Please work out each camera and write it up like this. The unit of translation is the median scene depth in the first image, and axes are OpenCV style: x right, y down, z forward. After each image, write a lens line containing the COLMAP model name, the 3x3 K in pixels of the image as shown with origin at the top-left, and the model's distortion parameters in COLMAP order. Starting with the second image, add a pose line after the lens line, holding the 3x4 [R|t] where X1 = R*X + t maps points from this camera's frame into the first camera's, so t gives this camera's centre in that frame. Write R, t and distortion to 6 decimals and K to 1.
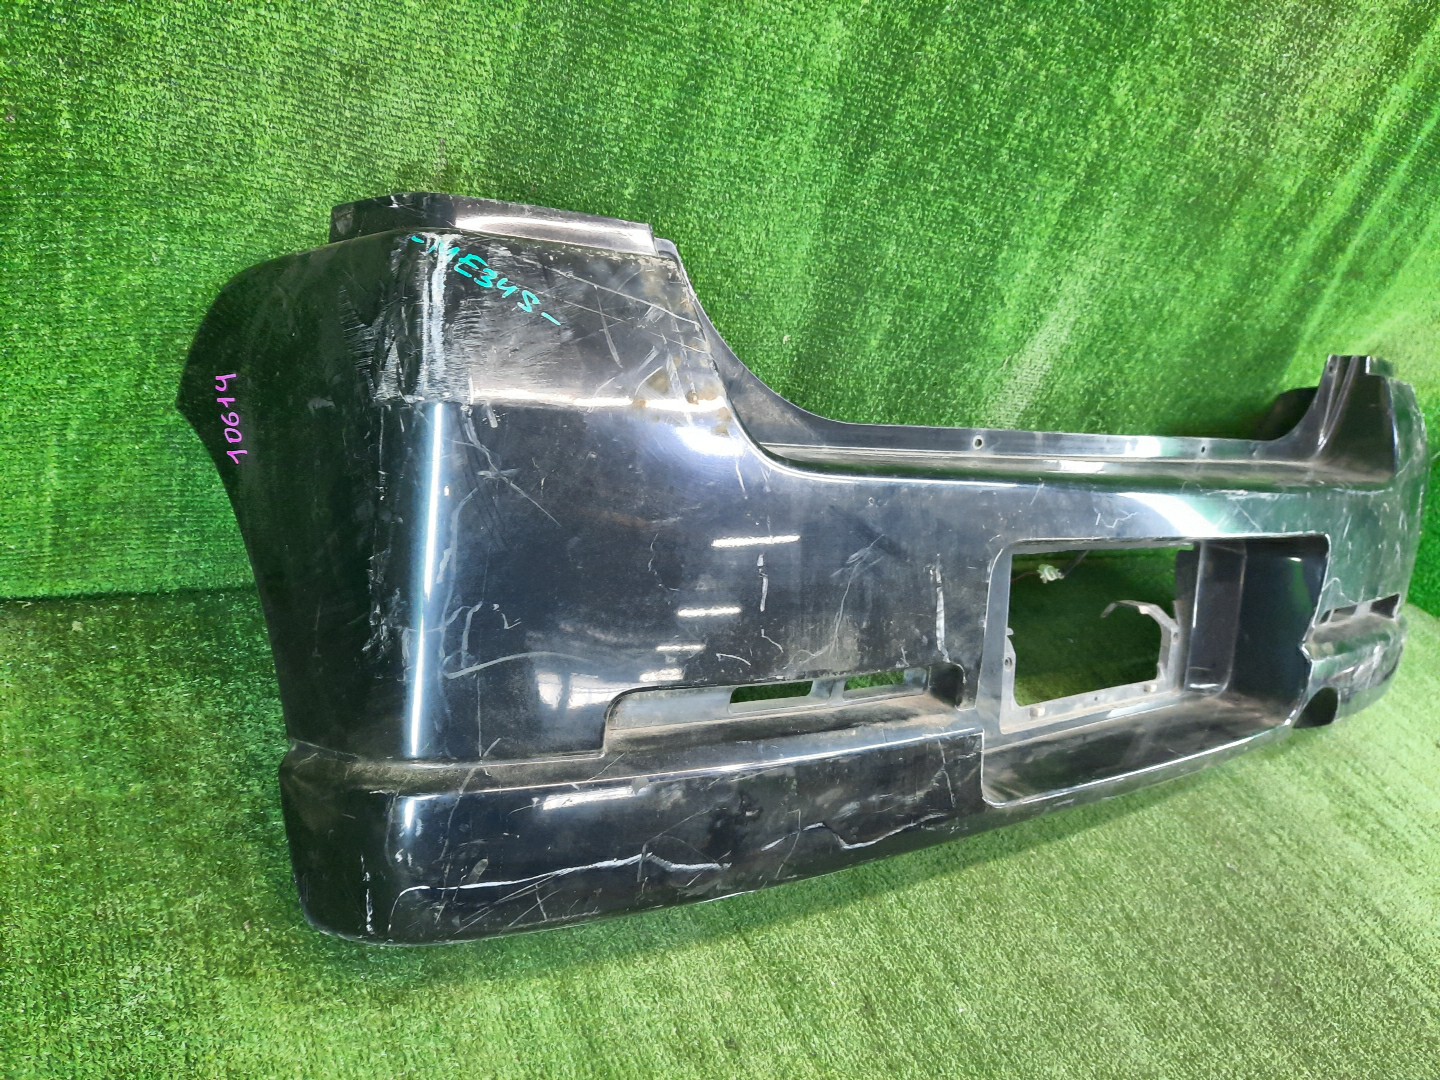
lens RADIAL K [[1060.3, 0, 718.6], [0, 1060.3, 550.4], [0, 0, 1]] dist [0.033033, -0.045497]
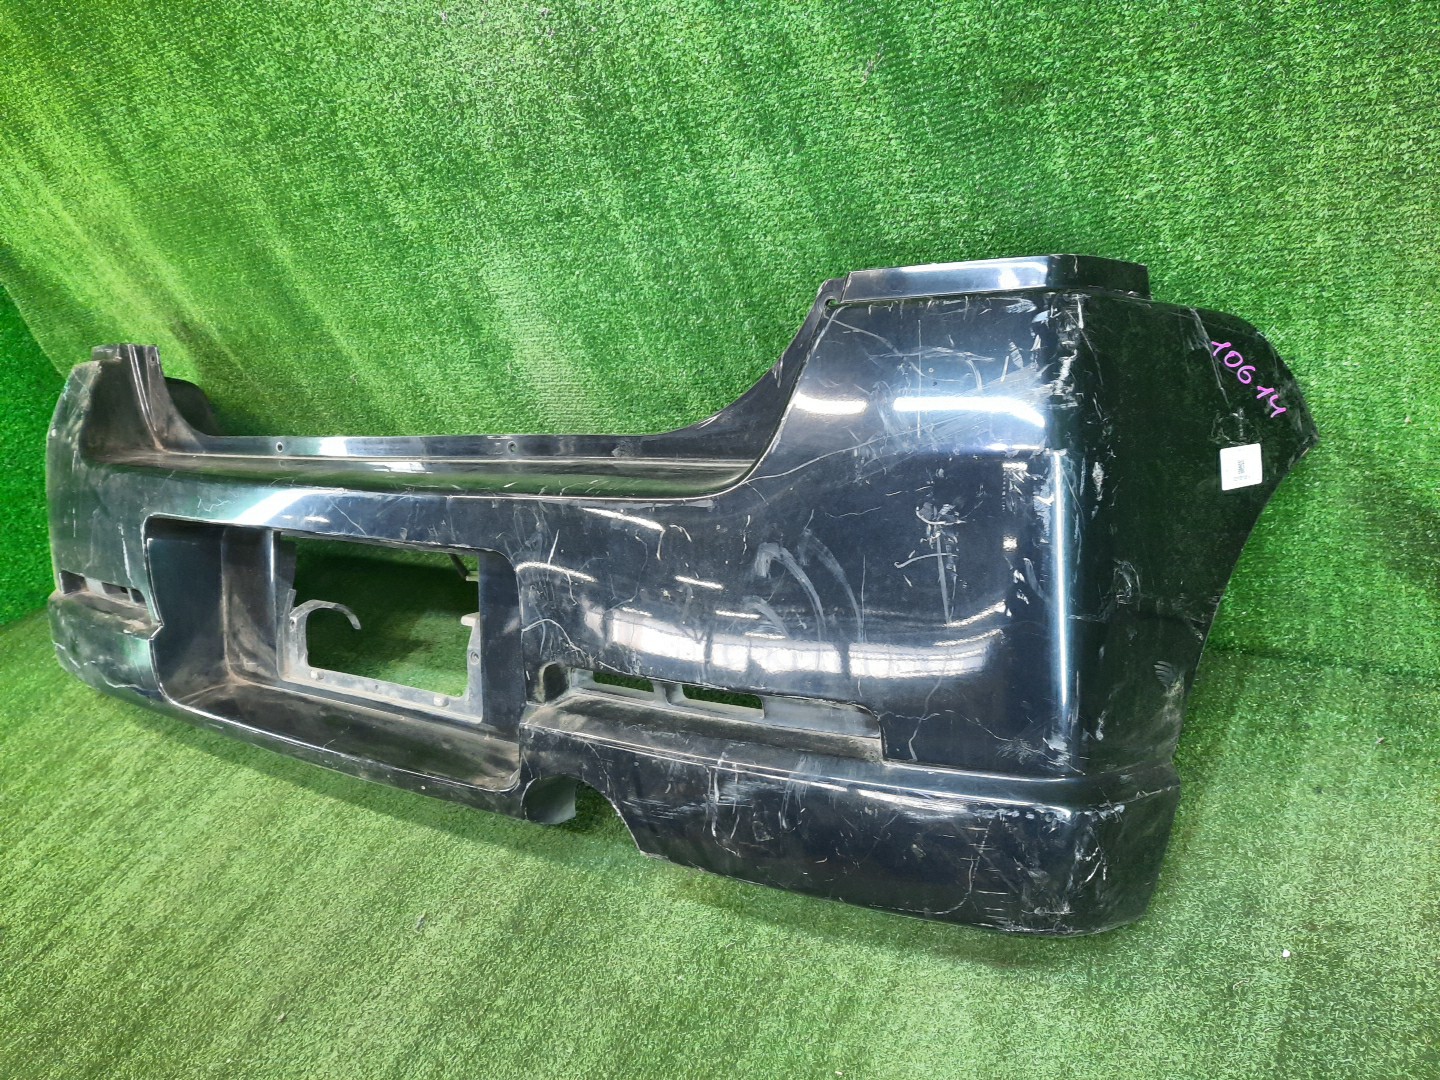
lens RADIAL K [[1060.3, 0, 718.6], [0, 1060.3, 550.4], [0, 0, 1]] dist [0.033033, -0.045497]
pose [[0.294864, 0.056214, -0.953884, 2.129113], [-0.097717, 0.994808, 0.028420, -0.084628], [0.950530, 0.084831, 0.298826, 1.462028]]
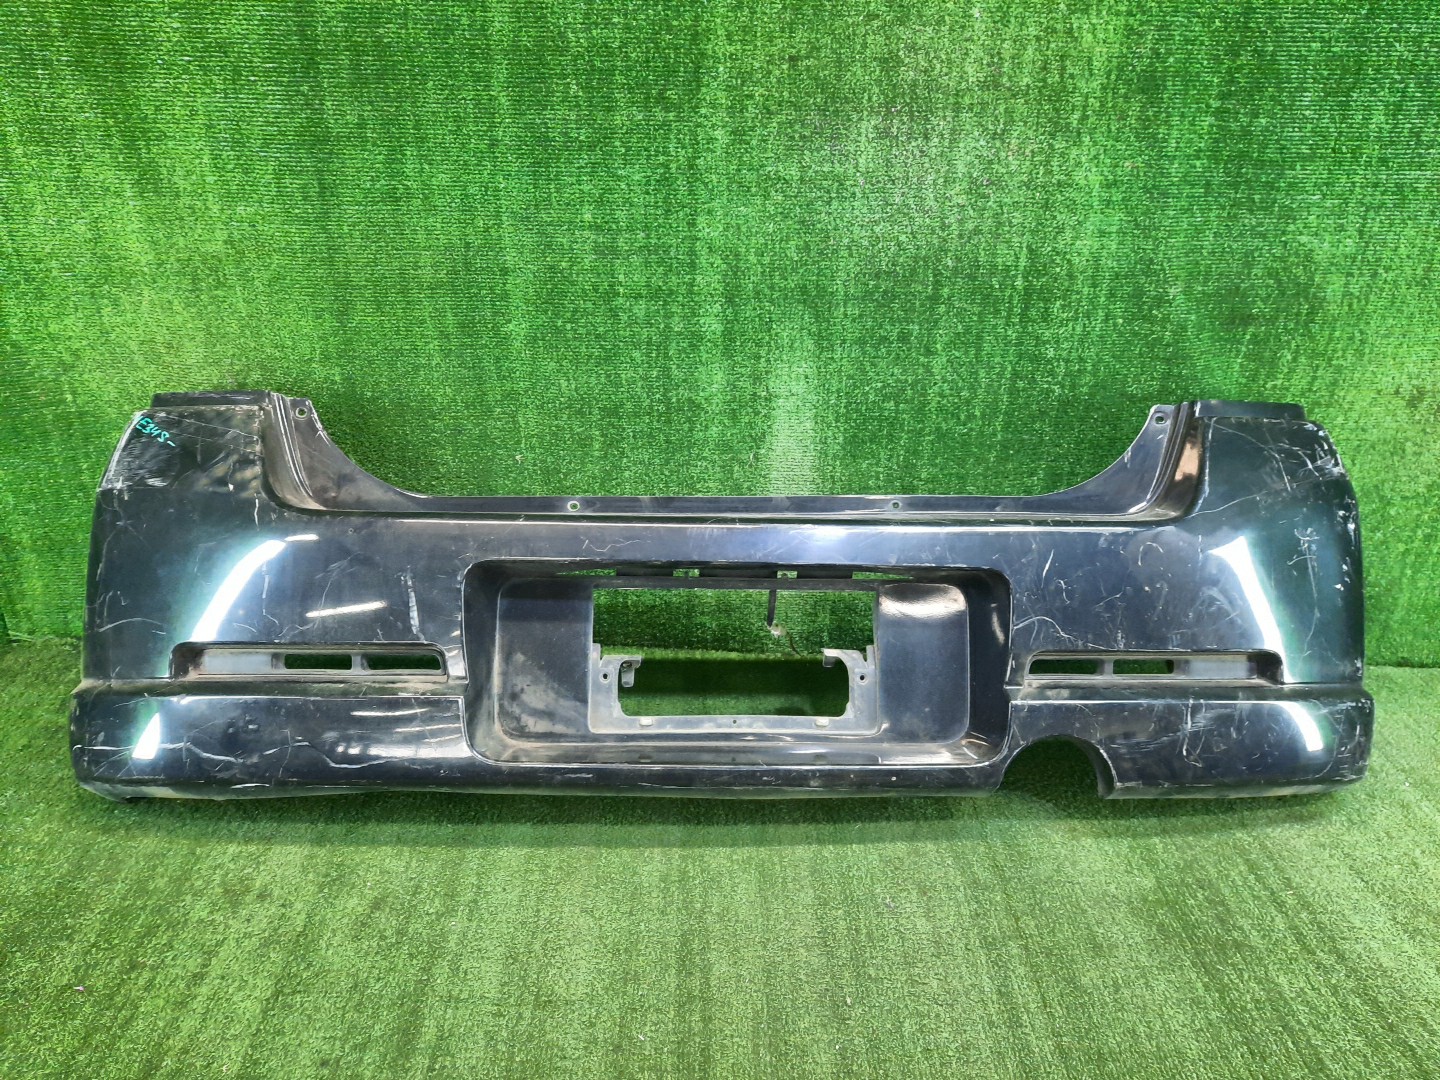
lens RADIAL K [[1060.3, 0, 718.6], [0, 1060.3, 550.4], [0, 0, 1]] dist [0.033033, -0.045497]
pose [[0.819453, -0.109797, -0.562531, 1.464665], [-0.027601, 0.972781, -0.230078, 0.326038], [0.572481, 0.204065, 0.794118, 0.082070]]
